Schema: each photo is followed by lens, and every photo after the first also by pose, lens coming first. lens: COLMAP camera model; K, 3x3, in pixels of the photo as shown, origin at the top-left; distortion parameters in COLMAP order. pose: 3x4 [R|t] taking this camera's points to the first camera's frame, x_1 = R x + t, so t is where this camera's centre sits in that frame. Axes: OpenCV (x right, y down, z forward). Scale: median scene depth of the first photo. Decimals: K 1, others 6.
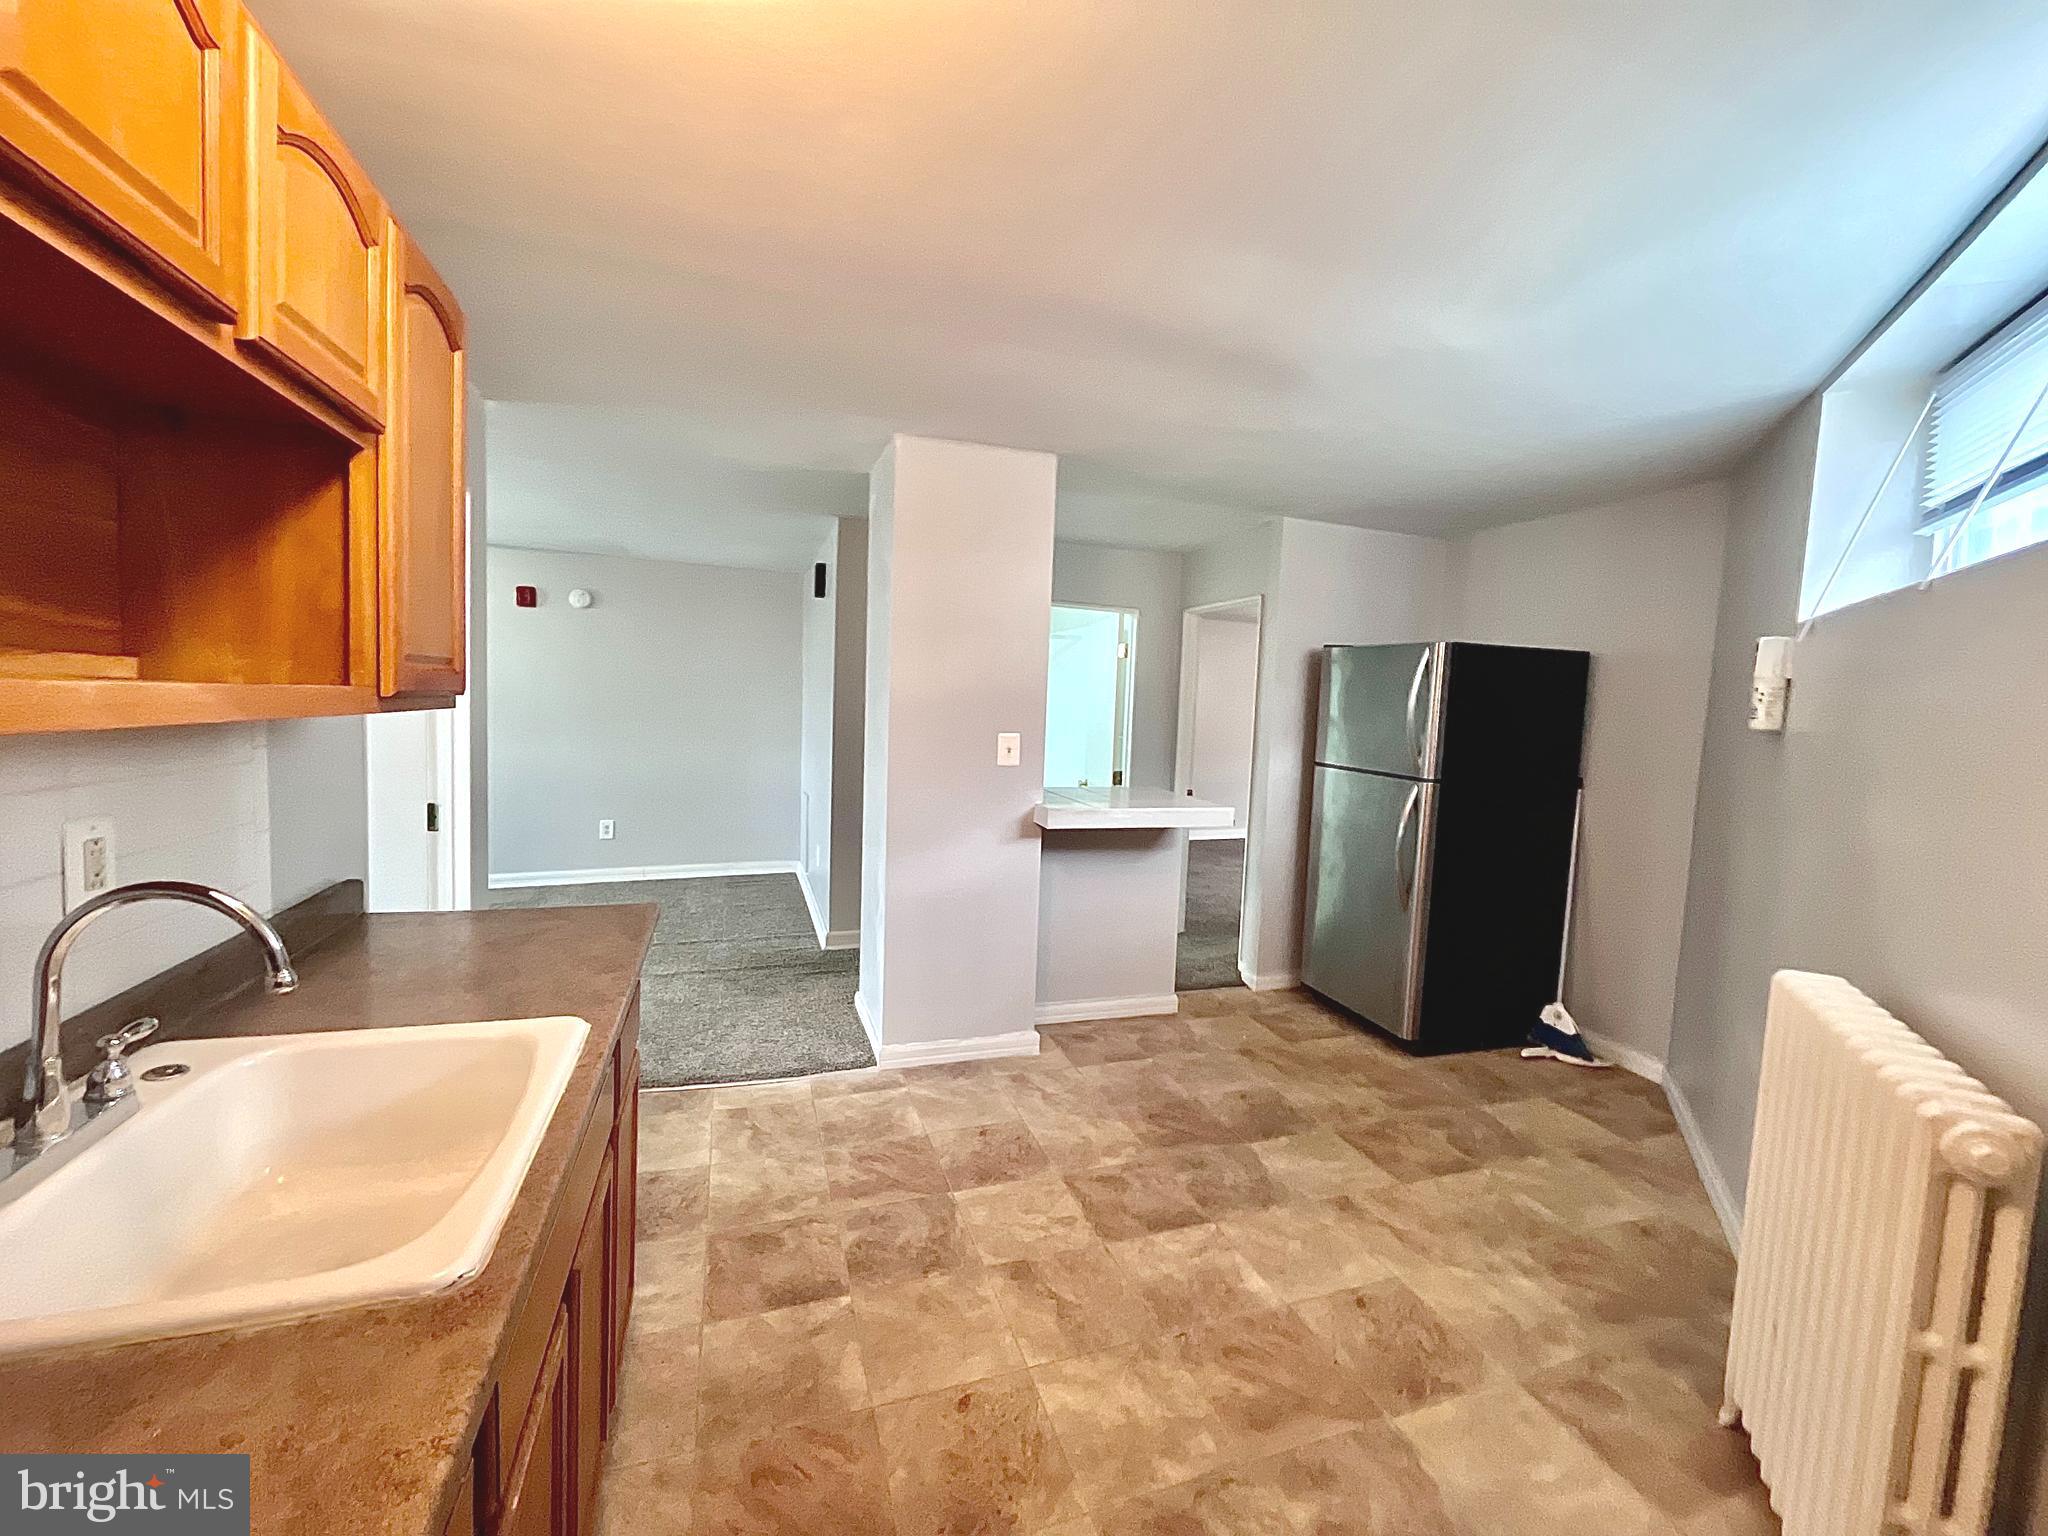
lens RADIAL K [[831.4, 0, 1024.0], [0, 831.4, 768.0], [0, 0, 1]] dist [-0.000359, -0.000038]
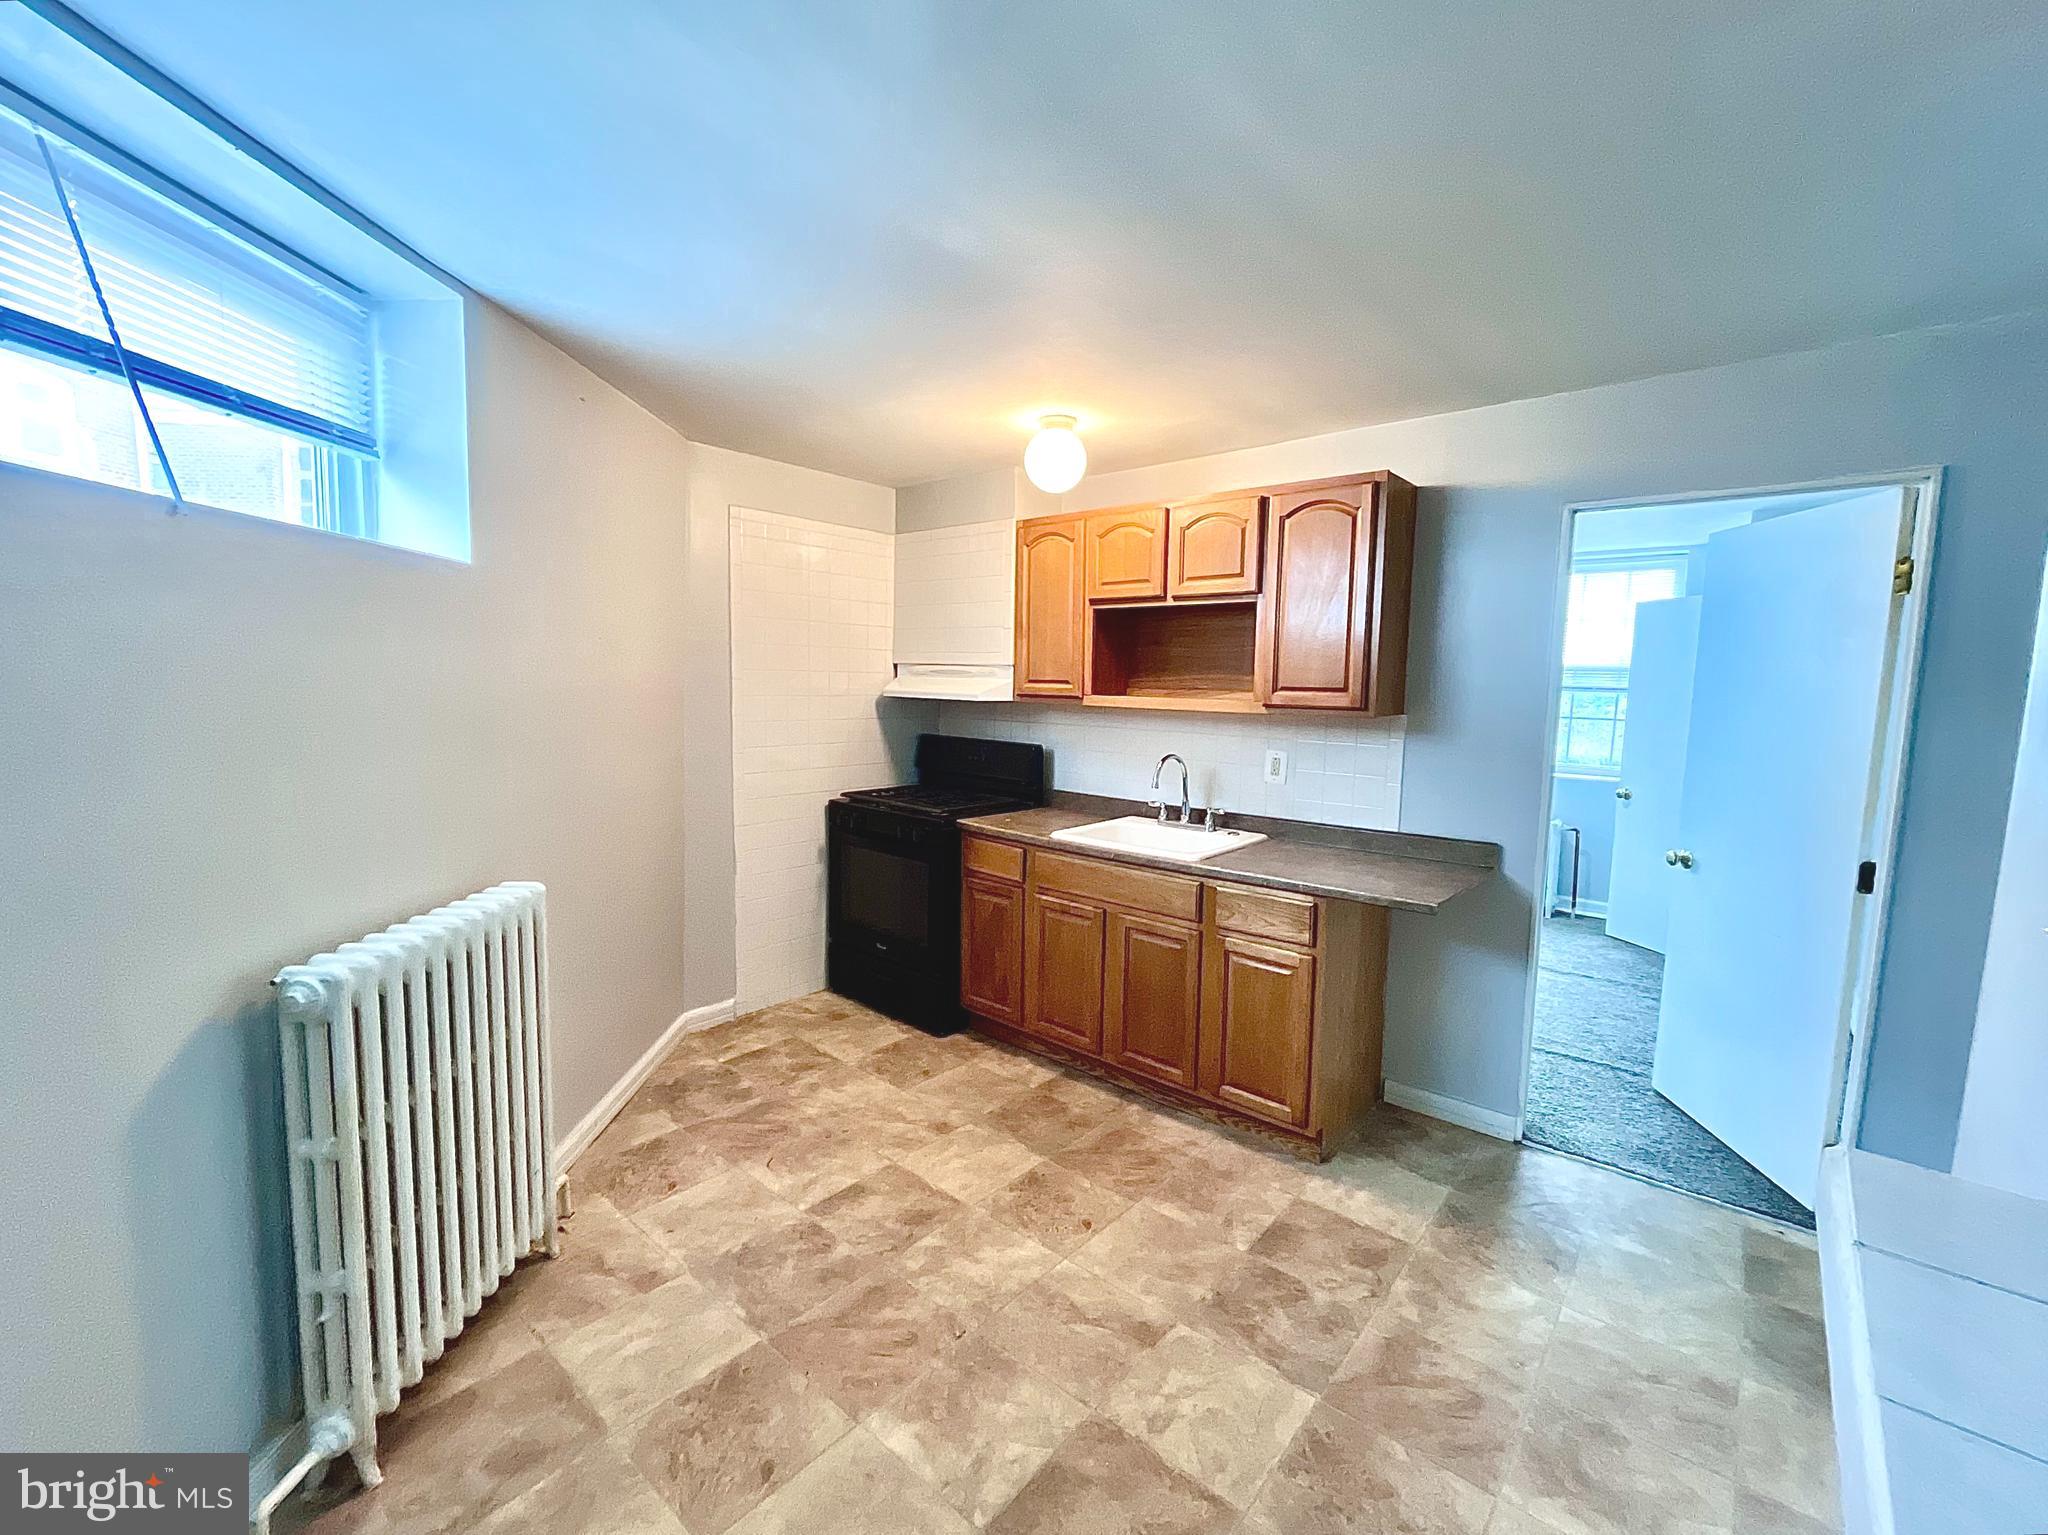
lens RADIAL K [[856.9, 0, 1024.0], [0, 856.9, 767.5], [0, 0, 1]] dist [0.001517, 0.000112]
pose [[-0.859384, -0.003502, -0.511319, 0.601980], [-0.092986, 0.984373, 0.149542, -0.130284], [0.502805, 0.176060, -0.846280, 1.655909]]
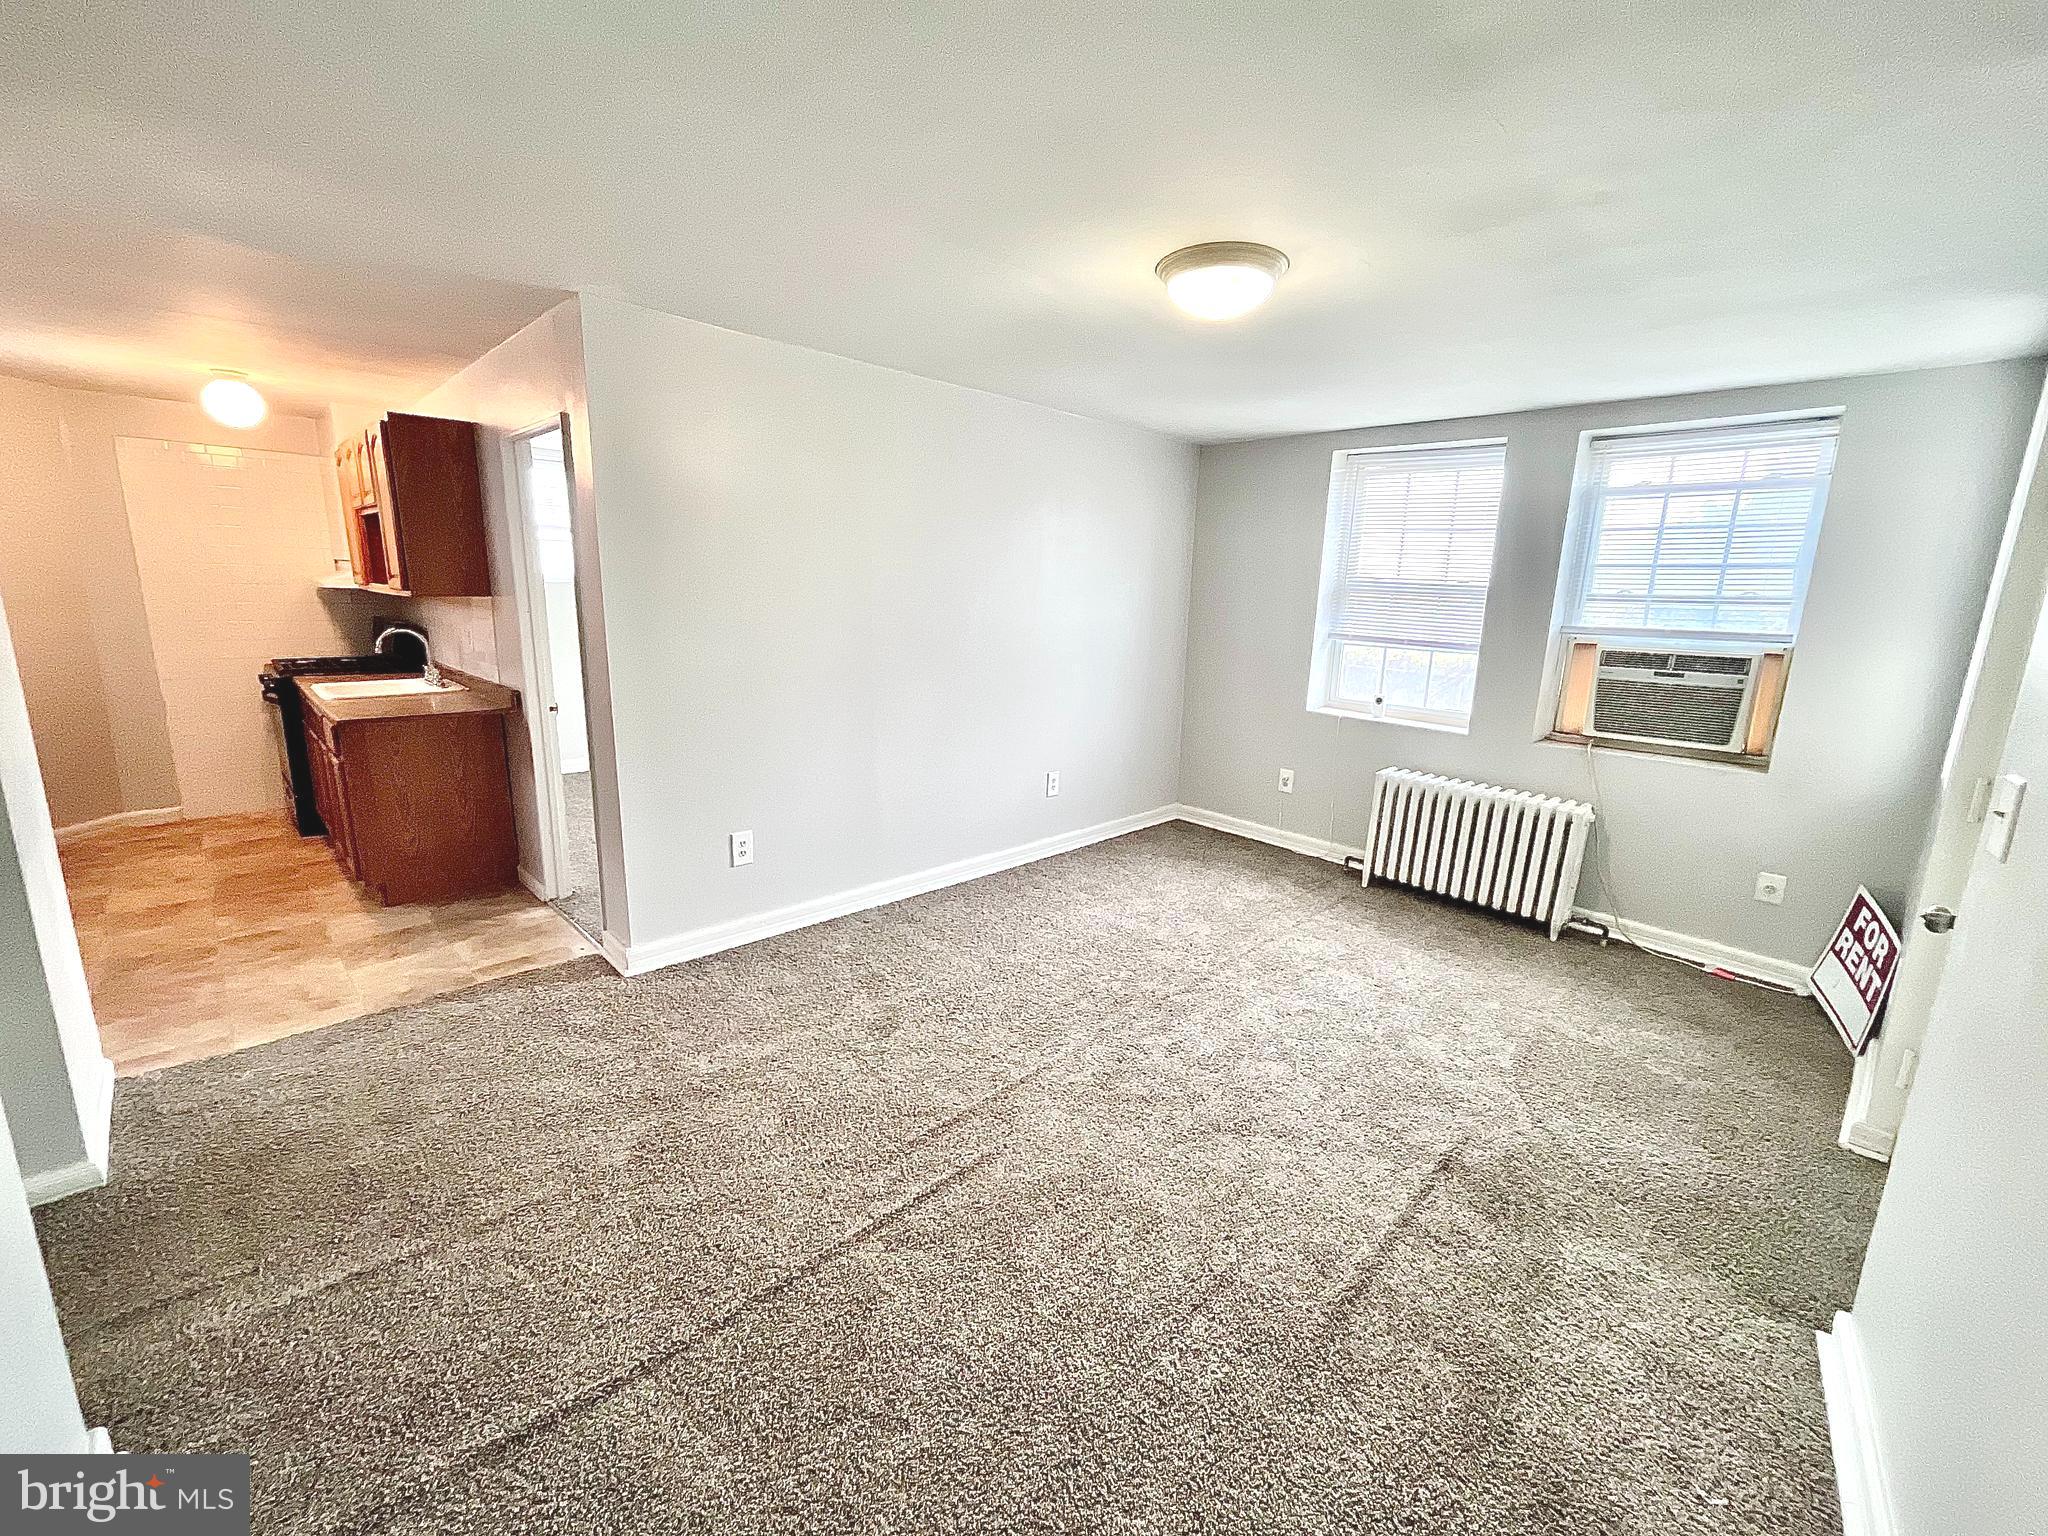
lens RADIAL K [[831.4, 0, 1024.0], [0, 831.4, 768.0], [0, 0, 1]] dist [-0.000359, -0.000038]
pose [[-0.895844, 0.028819, -0.443432, -0.923627], [-0.100364, 0.958988, 0.265085, -0.318168], [0.432885, 0.281979, -0.856211, 3.007961]]
